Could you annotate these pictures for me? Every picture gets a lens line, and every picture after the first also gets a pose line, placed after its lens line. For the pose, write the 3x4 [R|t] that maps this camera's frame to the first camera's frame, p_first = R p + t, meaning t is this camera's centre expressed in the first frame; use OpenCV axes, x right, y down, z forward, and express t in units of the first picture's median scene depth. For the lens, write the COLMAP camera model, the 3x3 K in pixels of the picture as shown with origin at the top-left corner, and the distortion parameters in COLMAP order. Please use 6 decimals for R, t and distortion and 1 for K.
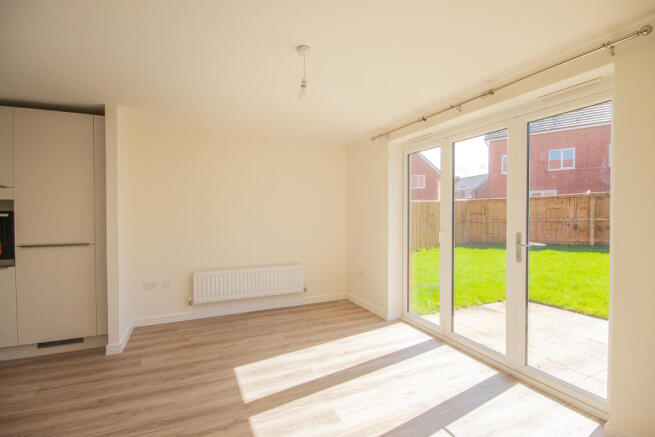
lens RADIAL K [[306.1, 0, 330.4], [0, 306.1, 216.9], [0, 0, 1]] dist [0.001418, -0.000354]
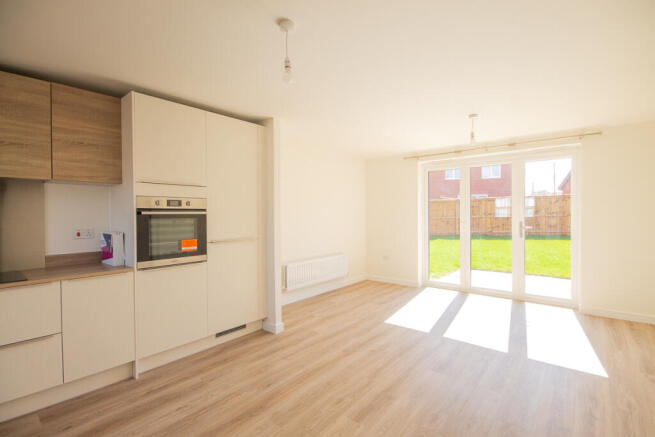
lens RADIAL K [[306.1, 0, 330.4], [0, 306.1, 216.9], [0, 0, 1]] dist [0.001418, -0.000354]
pose [[0.899975, -0.009413, 0.435840, -1.018472], [0.011507, 0.999931, -0.002166, 0.013261], [-0.435790, 0.006964, 0.900021, -0.131312]]
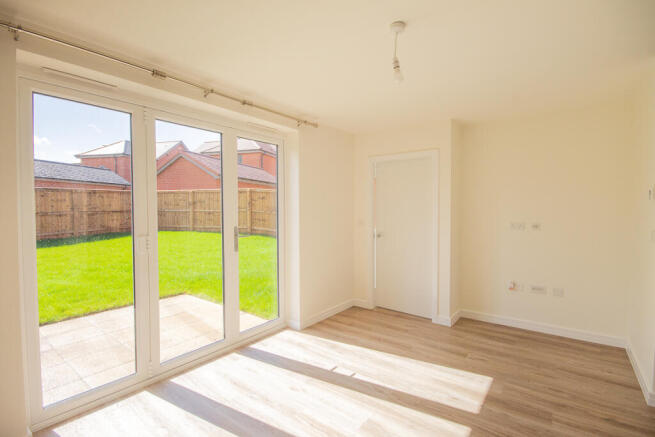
lens RADIAL K [[300.3, 0, 325.2], [0, 300.3, 215.4], [0, 0, 1]] dist [-0.031560, 0.000059]
pose [[-0.455723, -0.015605, 0.889985, -0.484075], [0.019011, 0.999448, 0.027260, -0.013850], [-0.889919, 0.029343, -0.455174, 1.019969]]
